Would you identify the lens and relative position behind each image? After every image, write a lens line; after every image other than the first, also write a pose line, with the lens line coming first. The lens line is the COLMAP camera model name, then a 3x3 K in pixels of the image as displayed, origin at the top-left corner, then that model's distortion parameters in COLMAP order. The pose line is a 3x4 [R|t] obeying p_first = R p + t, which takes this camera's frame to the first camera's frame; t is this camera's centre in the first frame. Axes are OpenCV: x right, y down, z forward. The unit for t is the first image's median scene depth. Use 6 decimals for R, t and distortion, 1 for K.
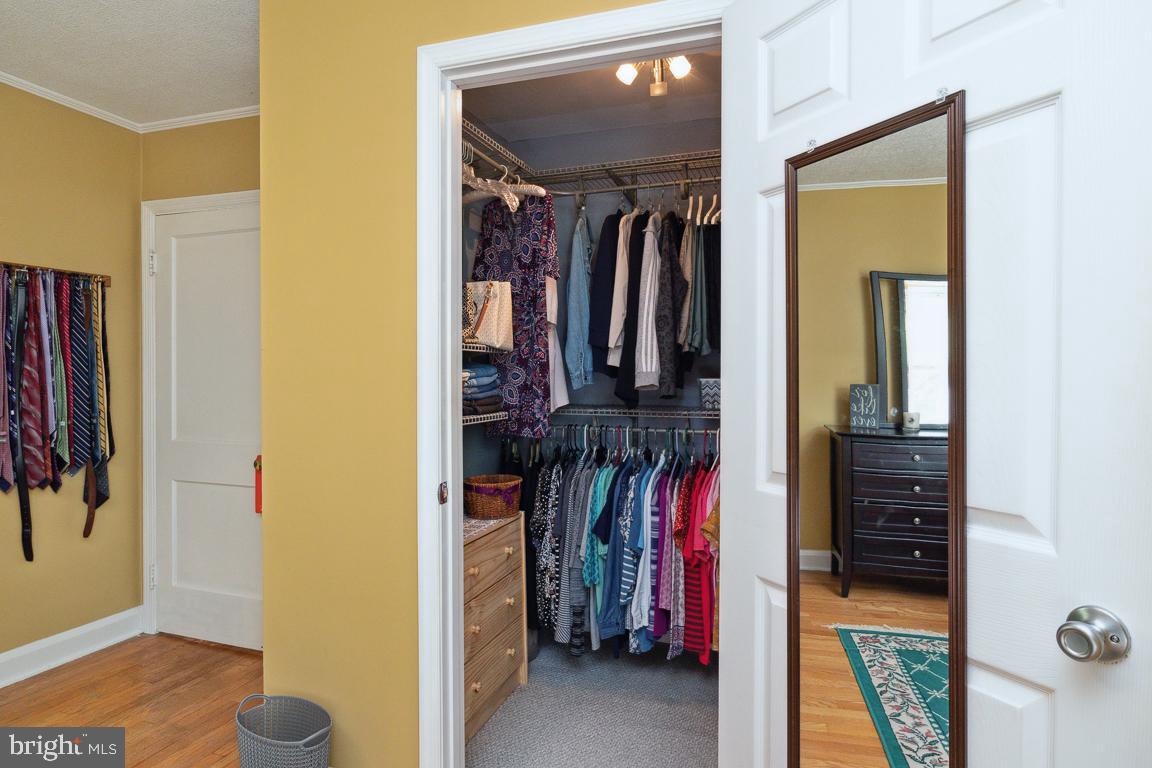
lens RADIAL K [[644.0, 0, 576.0], [0, 644.0, 384.0], [0, 0, 1]] dist [0.000403, -0.000252]
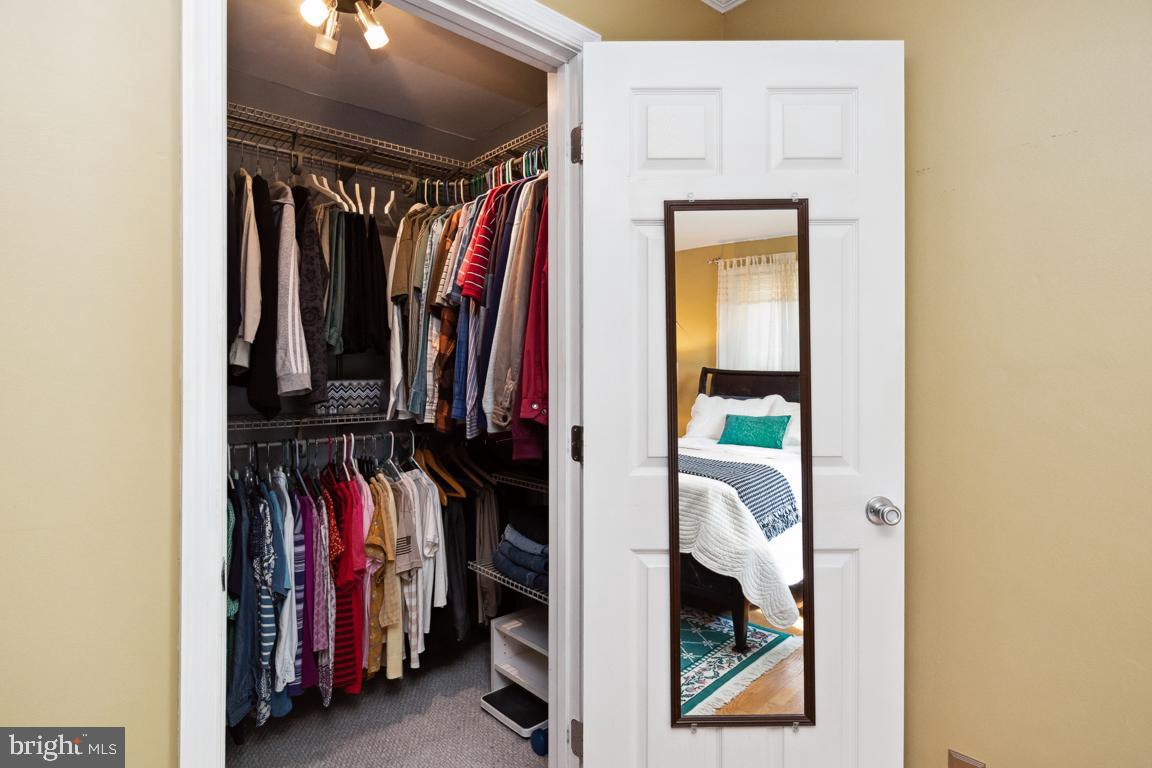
lens RADIAL K [[596.2, 0, 576.5], [0, 596.2, 374.8], [0, 0, 1]] dist [-0.001941, -0.000366]
pose [[0.484182, -0.003339, 0.874961, -0.381916], [0.017805, 0.999823, -0.006038, -0.006084], [-0.874786, 0.018502, 0.484156, 0.305866]]
